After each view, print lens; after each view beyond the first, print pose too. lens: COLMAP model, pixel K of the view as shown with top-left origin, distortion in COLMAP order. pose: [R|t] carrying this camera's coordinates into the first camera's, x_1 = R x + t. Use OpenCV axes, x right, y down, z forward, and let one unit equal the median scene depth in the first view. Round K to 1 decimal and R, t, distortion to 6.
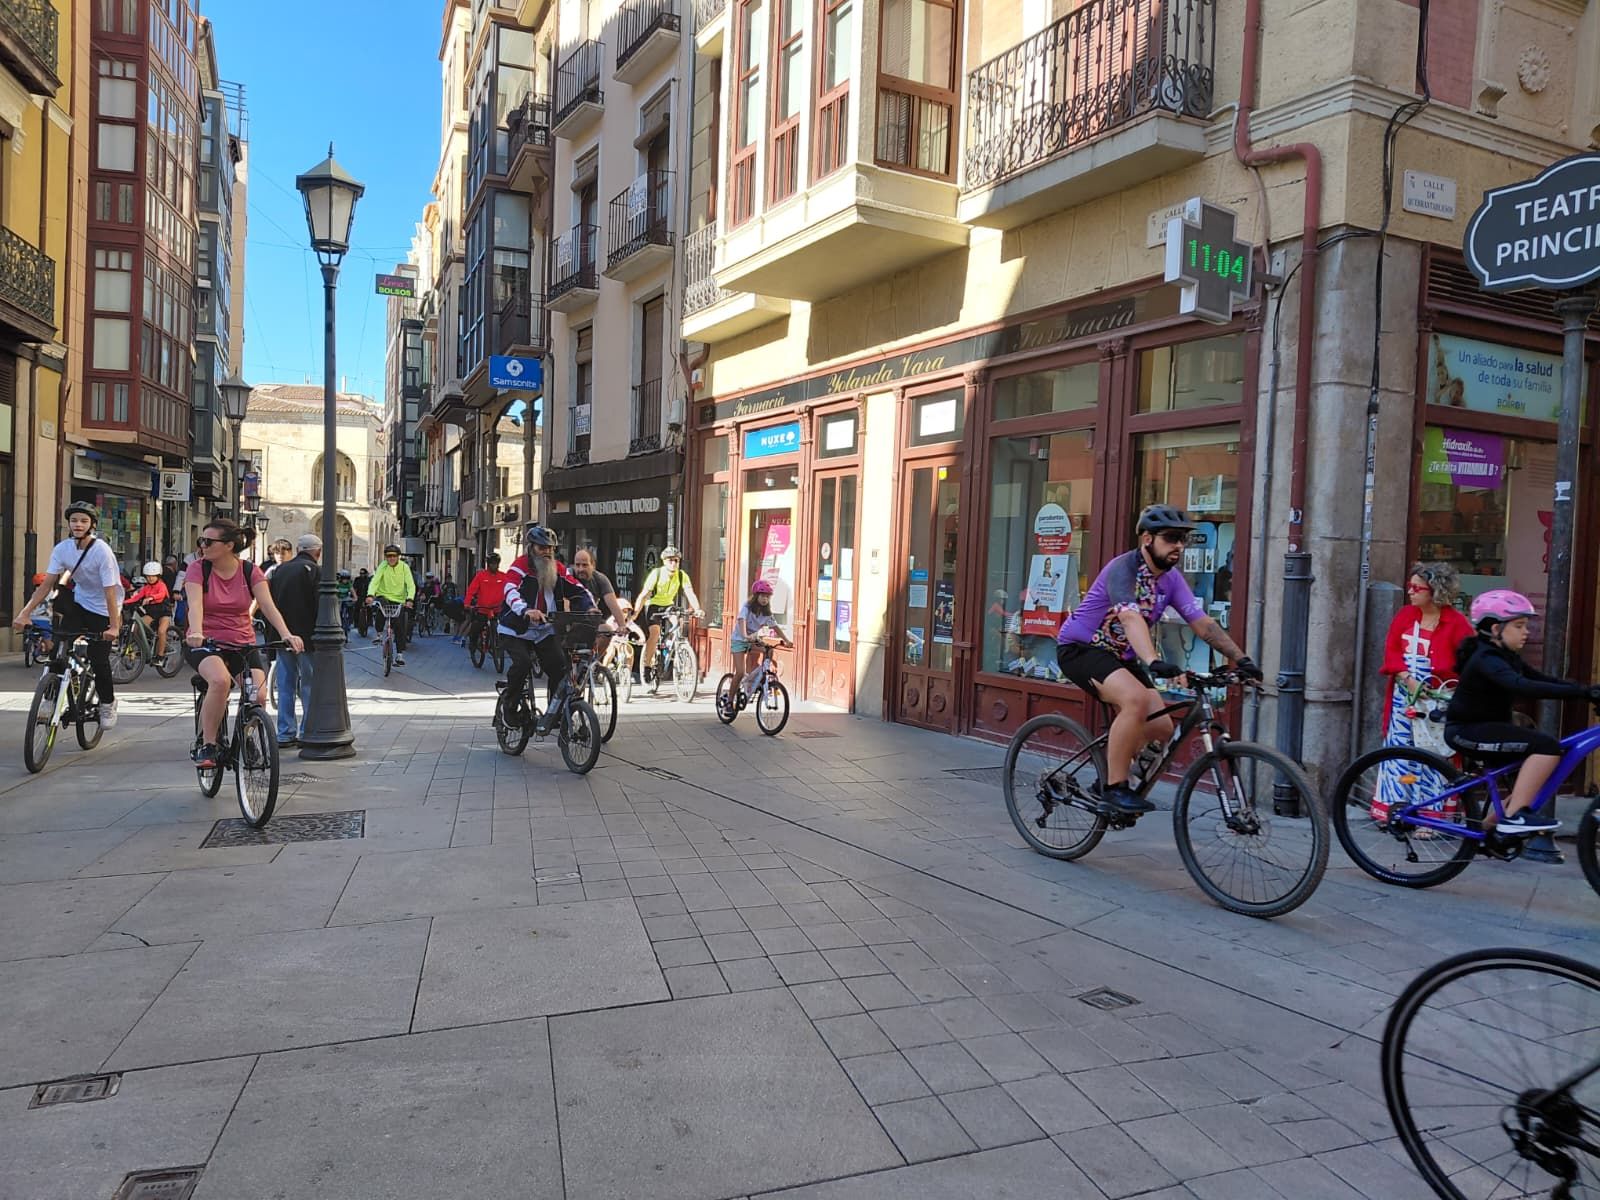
lens RADIAL K [[1264.7, 0, 800.0], [0, 1264.7, 600.0], [0, 0, 1]] dist [0.151341, -0.297180]
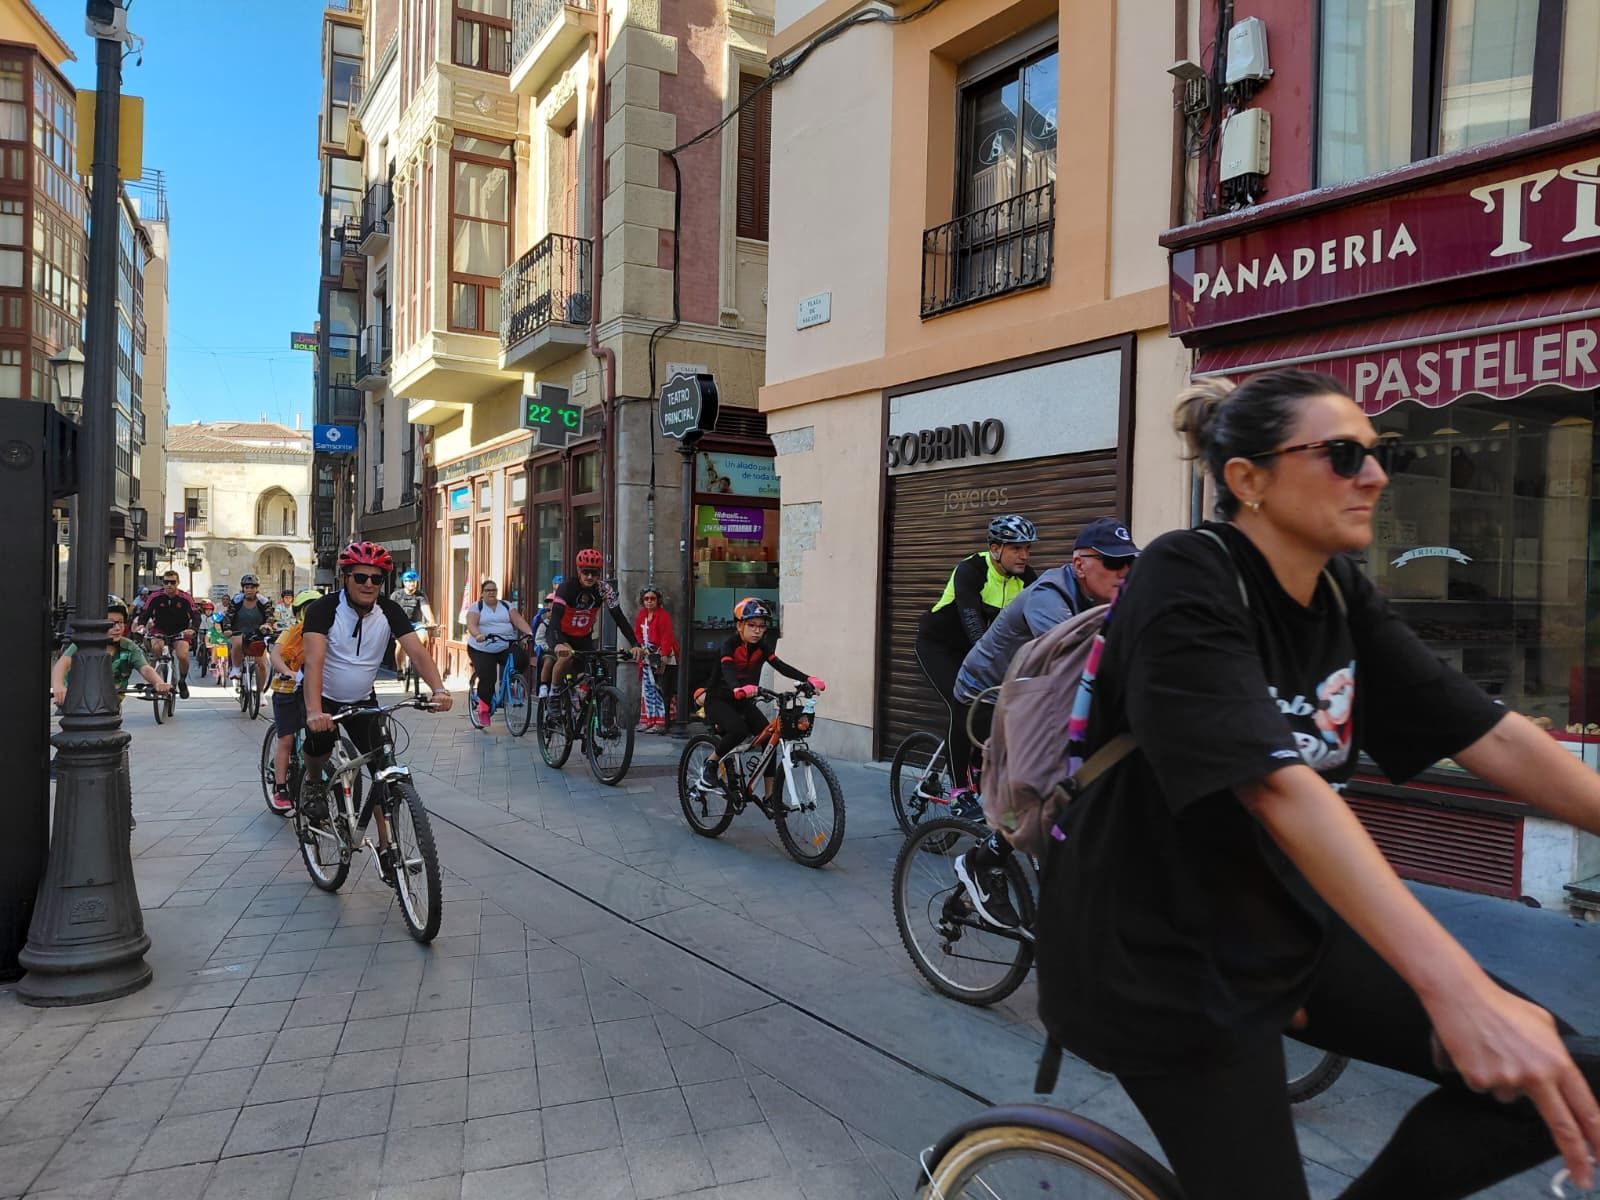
lens RADIAL K [[1305.9, 0, 826.0], [0, 1305.9, 599.1], [0, 0, 1]] dist [0.007115, -0.007028]
pose [[0.999725, -0.014766, 0.018213, 0.368775], [0.015108, 0.999709, -0.018791, 0.014886], [-0.017930, 0.019061, 0.999658, -0.441662]]
